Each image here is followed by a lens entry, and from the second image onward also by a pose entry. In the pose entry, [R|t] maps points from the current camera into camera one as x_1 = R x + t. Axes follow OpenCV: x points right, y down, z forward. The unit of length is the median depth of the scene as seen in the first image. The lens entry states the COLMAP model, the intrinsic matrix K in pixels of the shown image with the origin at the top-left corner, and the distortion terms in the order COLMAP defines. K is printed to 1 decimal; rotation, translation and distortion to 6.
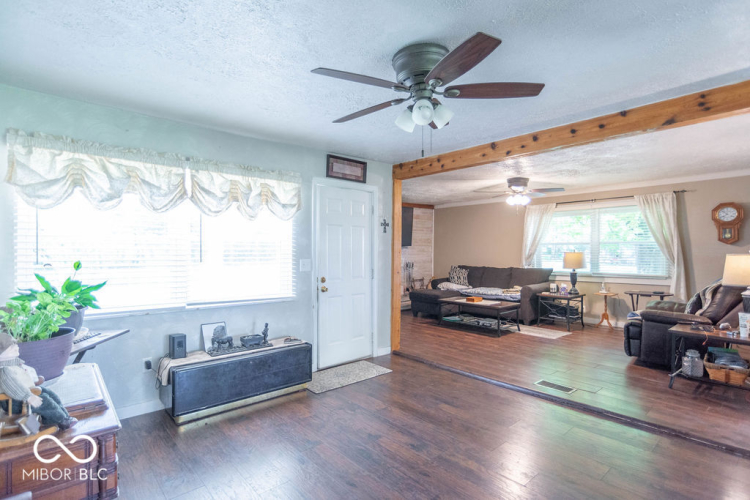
lens RADIAL K [[386.7, 0, 371.5], [0, 386.7, 253.4], [0, 0, 1]] dist [0.000127, 0.005502]
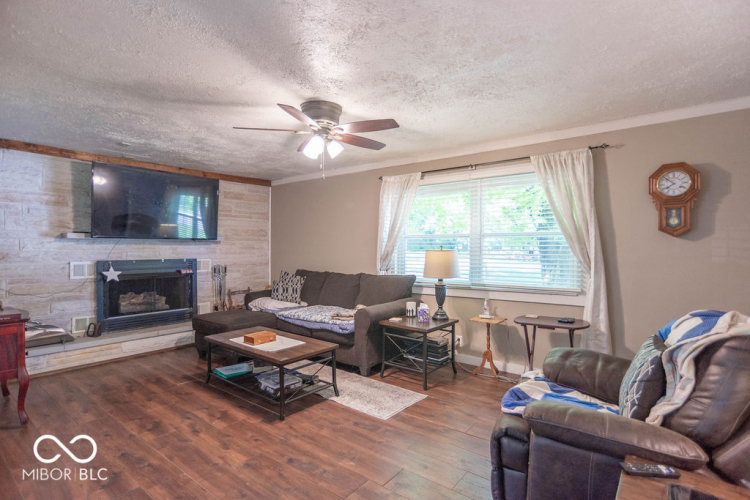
lens RADIAL K [[386.7, 0, 375.8], [0, 386.7, 250.8], [0, 0, 1]] dist [0.000127, 0.005502]
pose [[0.983504, -0.000300, 0.180887, 0.386945], [0.000134, 1.000000, 0.000930, -0.003012], [-0.180887, -0.000890, 0.983503, 0.524632]]
